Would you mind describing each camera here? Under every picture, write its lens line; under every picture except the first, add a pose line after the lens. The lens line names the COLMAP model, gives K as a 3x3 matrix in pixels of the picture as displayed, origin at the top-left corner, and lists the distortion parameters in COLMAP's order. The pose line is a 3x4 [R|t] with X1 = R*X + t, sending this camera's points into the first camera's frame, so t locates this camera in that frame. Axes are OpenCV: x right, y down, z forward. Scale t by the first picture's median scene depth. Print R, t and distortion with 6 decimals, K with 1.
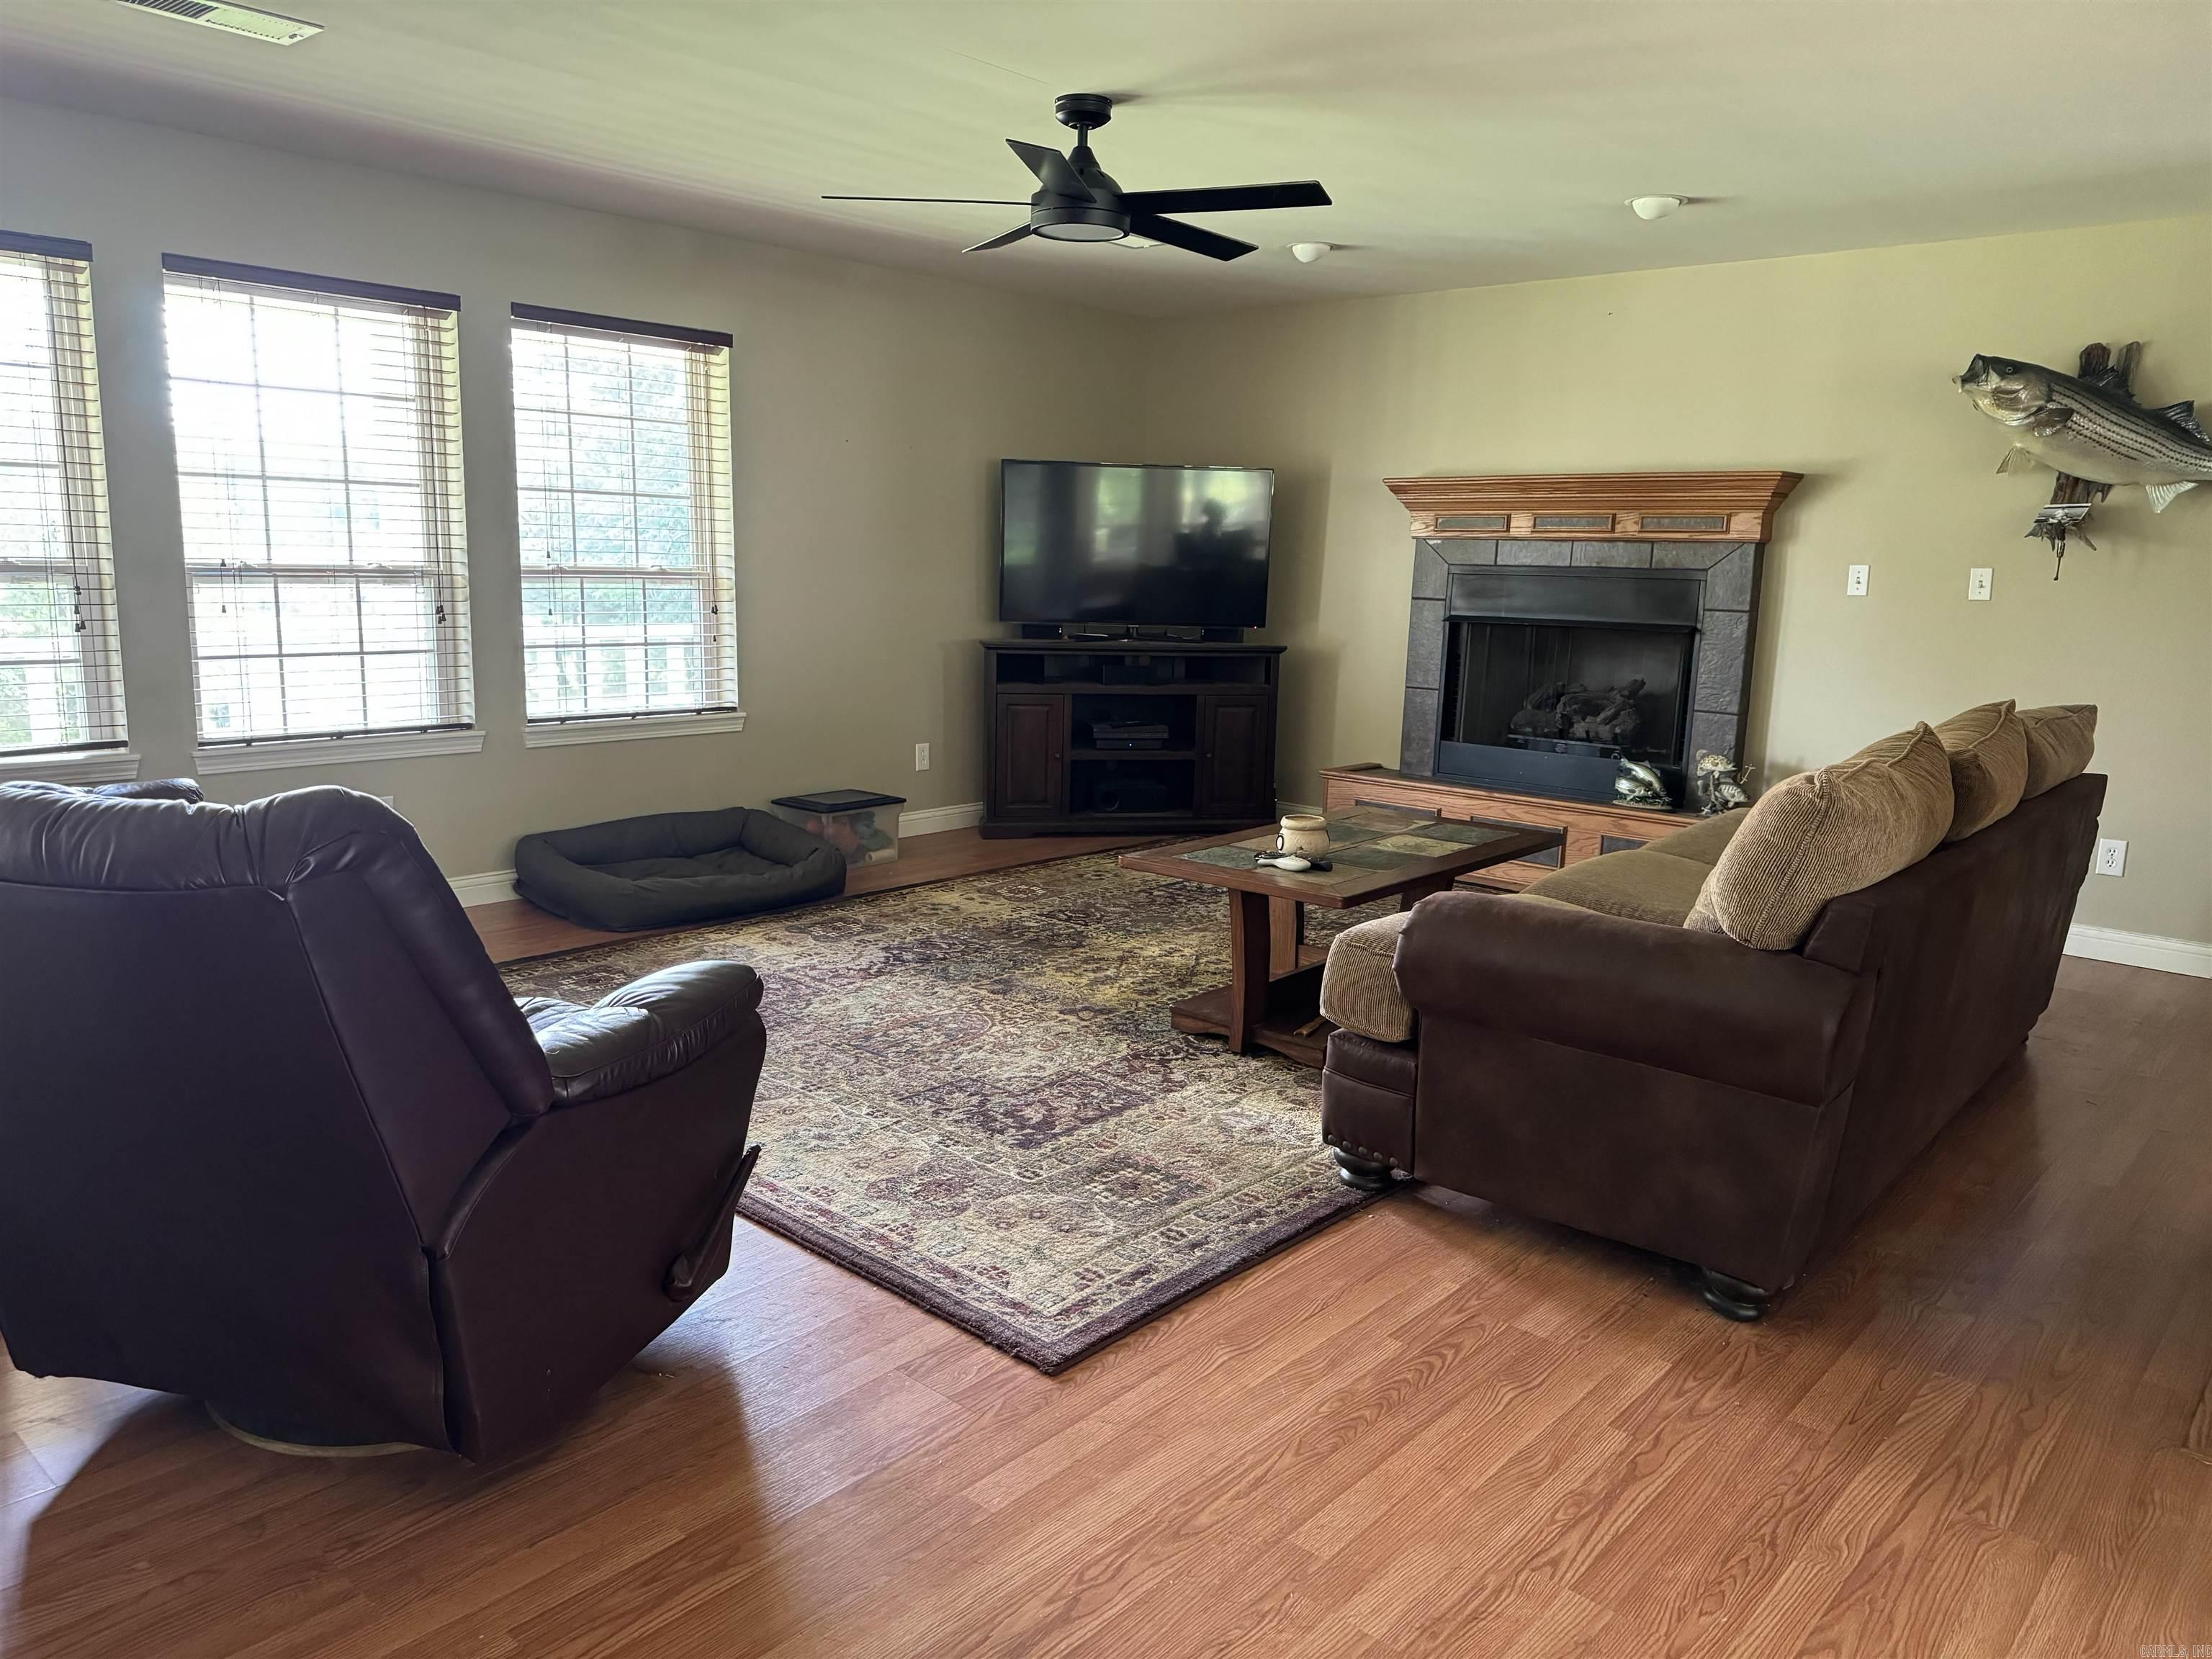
lens RADIAL K [[1554.5, 0, 1103.9], [0, 1554.5, 827.1], [0, 0, 1]] dist [0.007584, -0.014439]
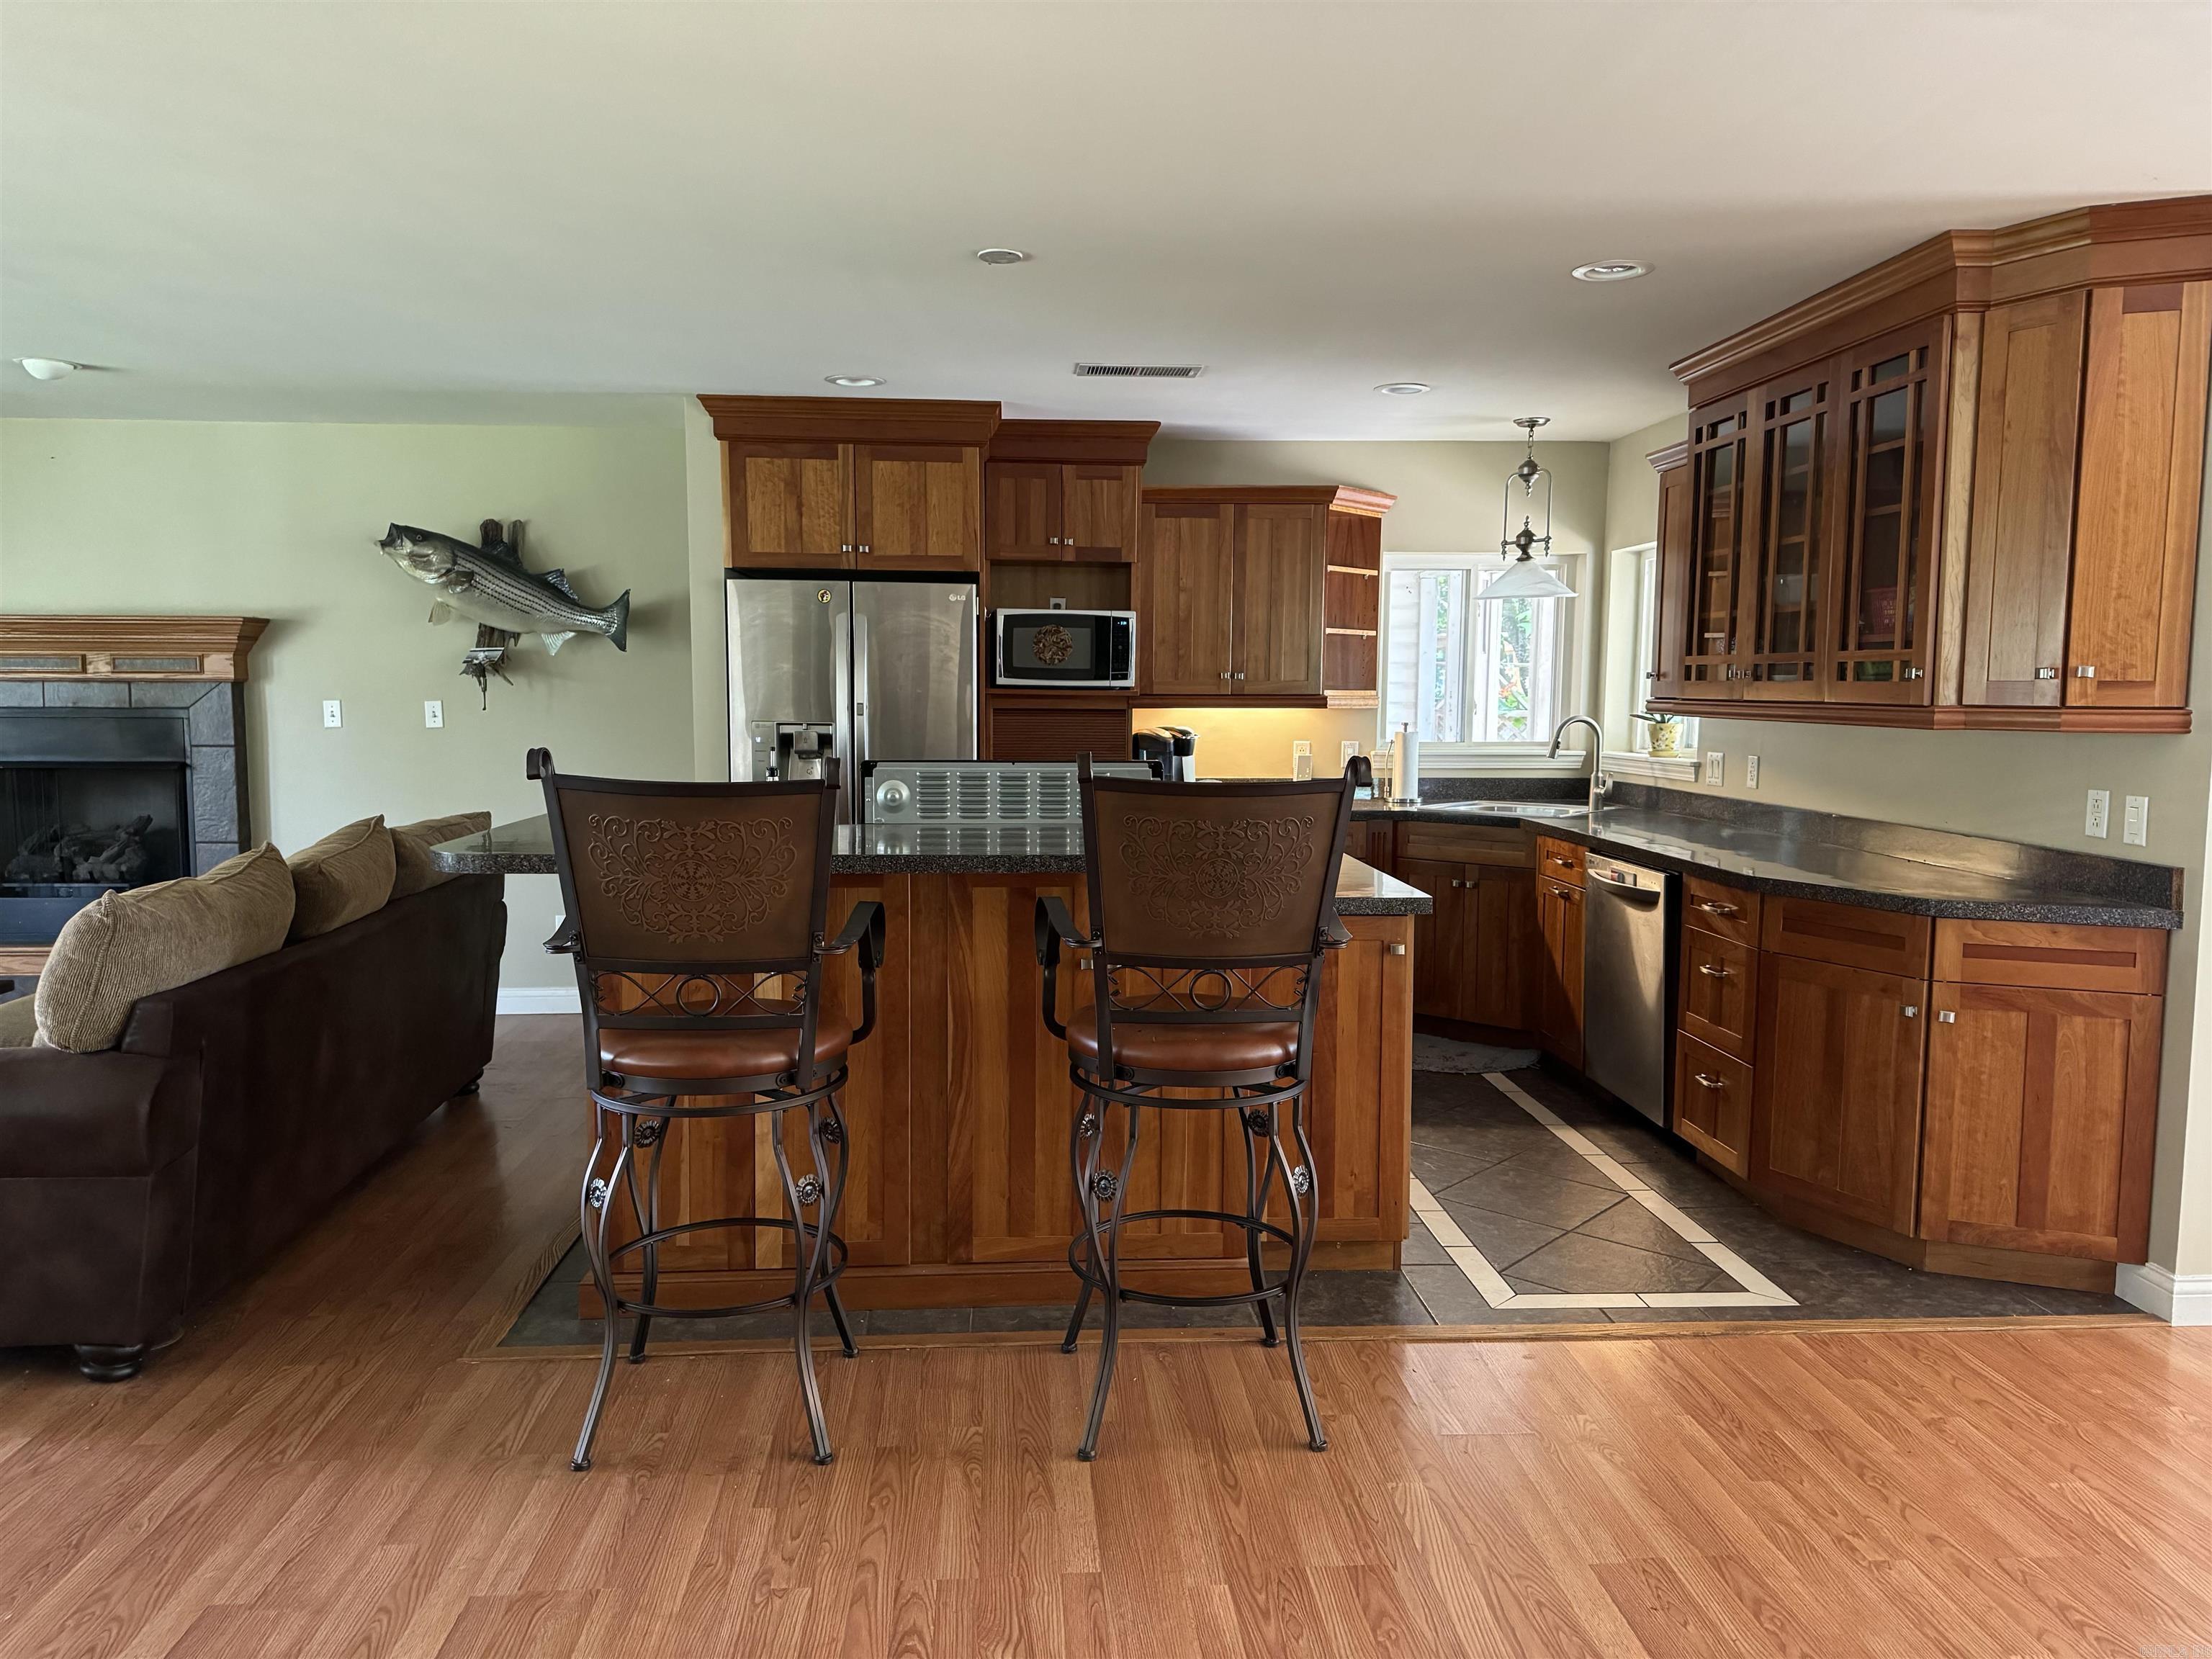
lens RADIAL K [[1554.5, 0, 1107.6], [0, 1554.5, 837.2], [0, 0, 1]] dist [0.007584, -0.014439]
pose [[0.695862, -0.089126, 0.712624, 0.075646], [0.137254, 0.990484, -0.010148, 0.018997], [-0.704938, 0.104872, 0.701473, -0.187474]]
